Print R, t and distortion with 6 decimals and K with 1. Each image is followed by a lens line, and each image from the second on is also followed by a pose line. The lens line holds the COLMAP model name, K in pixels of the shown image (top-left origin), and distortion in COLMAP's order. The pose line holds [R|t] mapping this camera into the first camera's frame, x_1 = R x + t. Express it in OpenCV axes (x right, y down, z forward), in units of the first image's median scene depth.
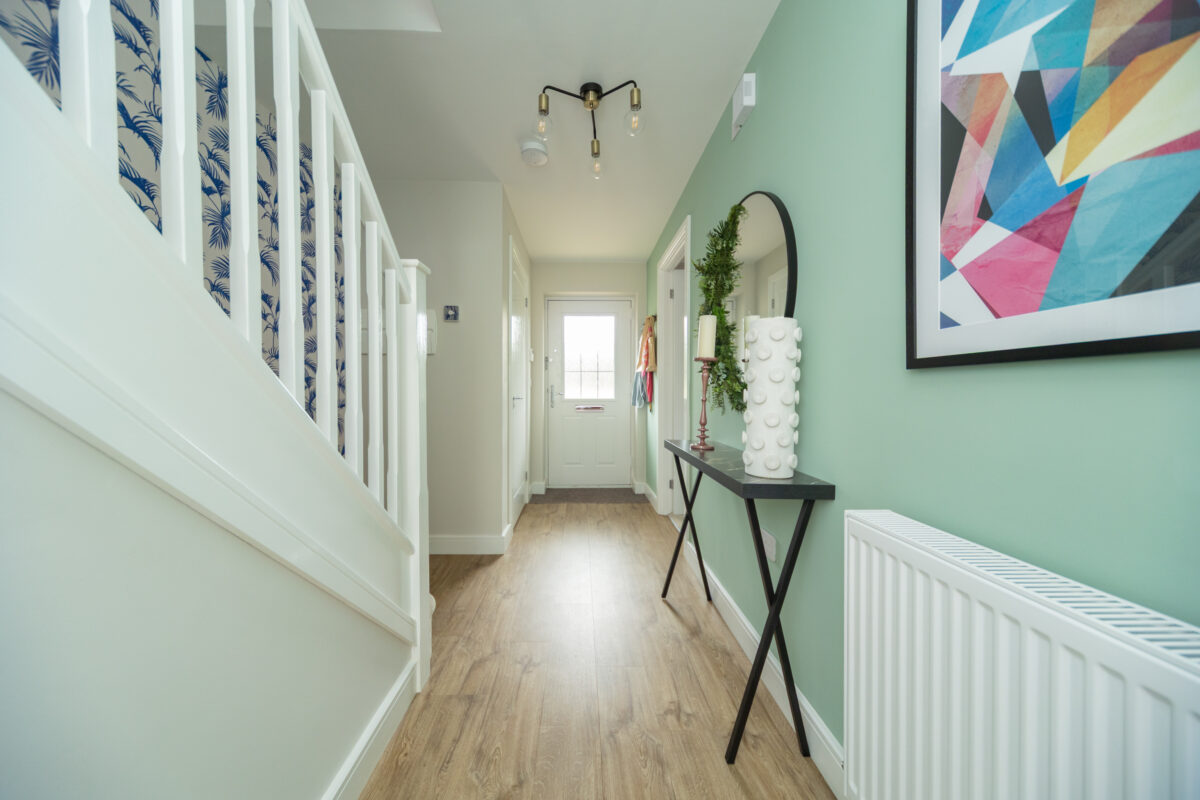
lens RADIAL K [[417.8, 0, 595.6], [0, 417.8, 398.3], [0, 0, 1]] dist [0.000116, 0.000004]
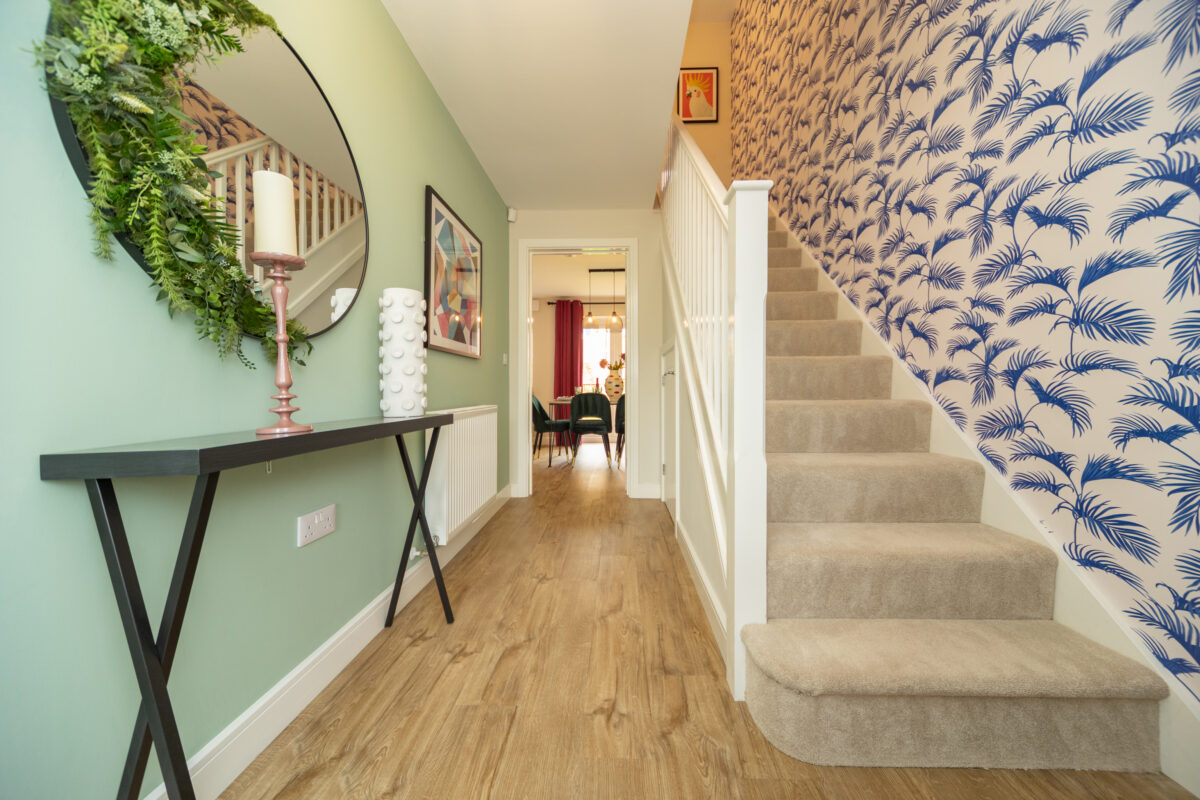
lens RADIAL K [[417.8, 0, 602.0], [0, 417.8, 393.7], [0, 0, 1]] dist [0.000116, 0.000004]
pose [[-0.997186, -0.000030, 0.074965, -0.232670], [0.001619, 0.999758, 0.021940, 0.084221], [-0.074948, 0.021999, -0.996945, 1.982563]]
